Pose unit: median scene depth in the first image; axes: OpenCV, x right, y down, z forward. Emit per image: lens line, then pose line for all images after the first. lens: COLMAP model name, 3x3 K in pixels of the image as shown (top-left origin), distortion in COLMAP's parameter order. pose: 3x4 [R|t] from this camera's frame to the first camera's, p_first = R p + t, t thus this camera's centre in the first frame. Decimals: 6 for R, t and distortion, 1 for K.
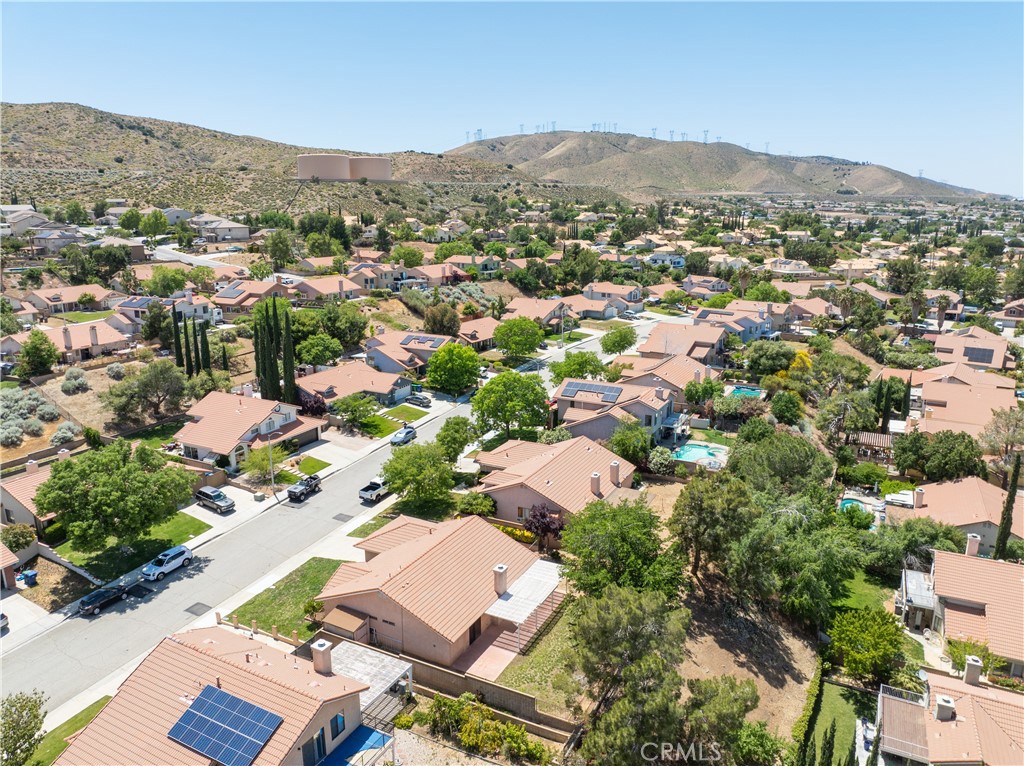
lens RADIAL K [[714.5, 0, 512.0], [0, 714.5, 383.0], [0, 0, 1]] dist [-0.035826, -0.000148]
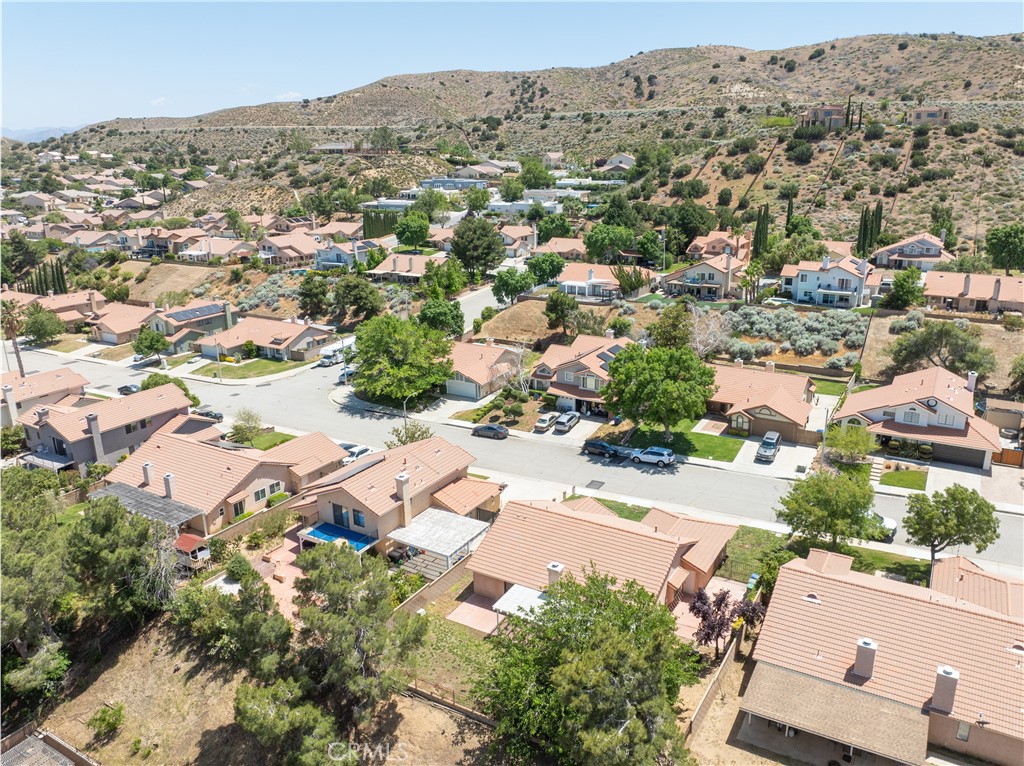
lens RADIAL K [[714.5, 0, 512.0], [0, 714.5, 383.0], [0, 0, 1]] dist [-0.035826, -0.000148]
pose [[-0.006242, 0.322622, -0.946507, 0.543170], [-0.238229, 0.918794, 0.314746, -0.158215], [0.971189, 0.227450, 0.071123, 0.602109]]
